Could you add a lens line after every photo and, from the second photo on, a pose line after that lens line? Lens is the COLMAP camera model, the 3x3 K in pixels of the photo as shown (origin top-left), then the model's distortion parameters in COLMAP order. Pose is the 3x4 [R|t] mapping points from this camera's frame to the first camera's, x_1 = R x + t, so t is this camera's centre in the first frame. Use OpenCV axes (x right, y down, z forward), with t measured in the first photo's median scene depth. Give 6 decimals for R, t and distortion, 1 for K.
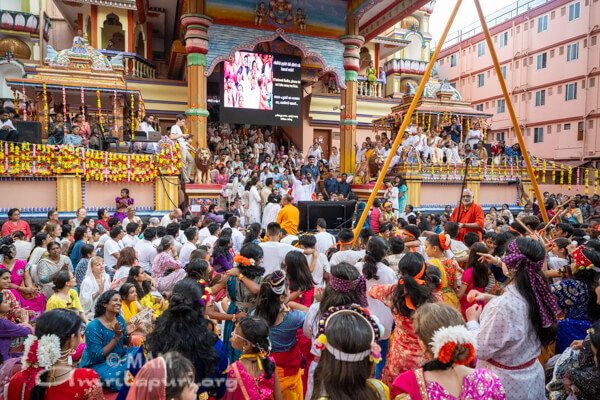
lens RADIAL K [[405.2, 0, 299.9], [0, 405.2, 199.3], [0, 0, 1]] dist [-0.005033, -0.001569]
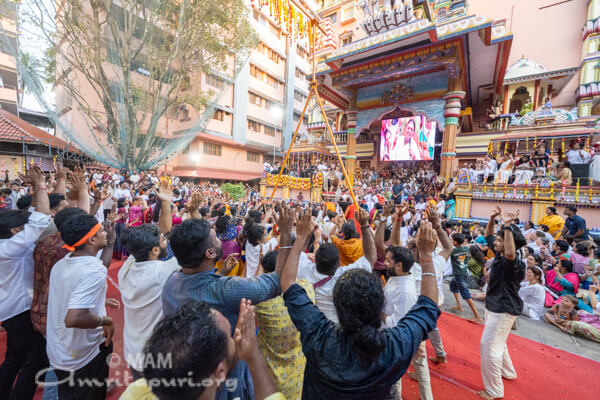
lens RADIAL K [[239.1, 0, 299.4], [0, 239.1, 198.7], [0, 0, 1]] dist [0.000148, -0.000193]
pose [[0.558357, 0.059039, -0.827497, 0.474552], [-0.087603, 0.996084, 0.011956, -0.002683], [0.824962, 0.065816, 0.561343, 0.113165]]
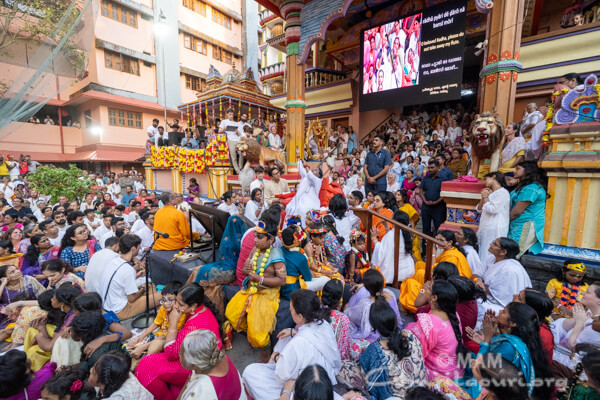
lens RADIAL K [[268.2, 0, 300.1], [0, 268.2, 199.2], [0, 0, 1]] dist [-0.002659, -0.000068]
pose [[0.548825, 0.085484, -0.831555, 0.263388], [-0.043815, 0.996332, 0.073505, -0.023096], [0.834788, -0.003907, 0.550557, 0.512289]]
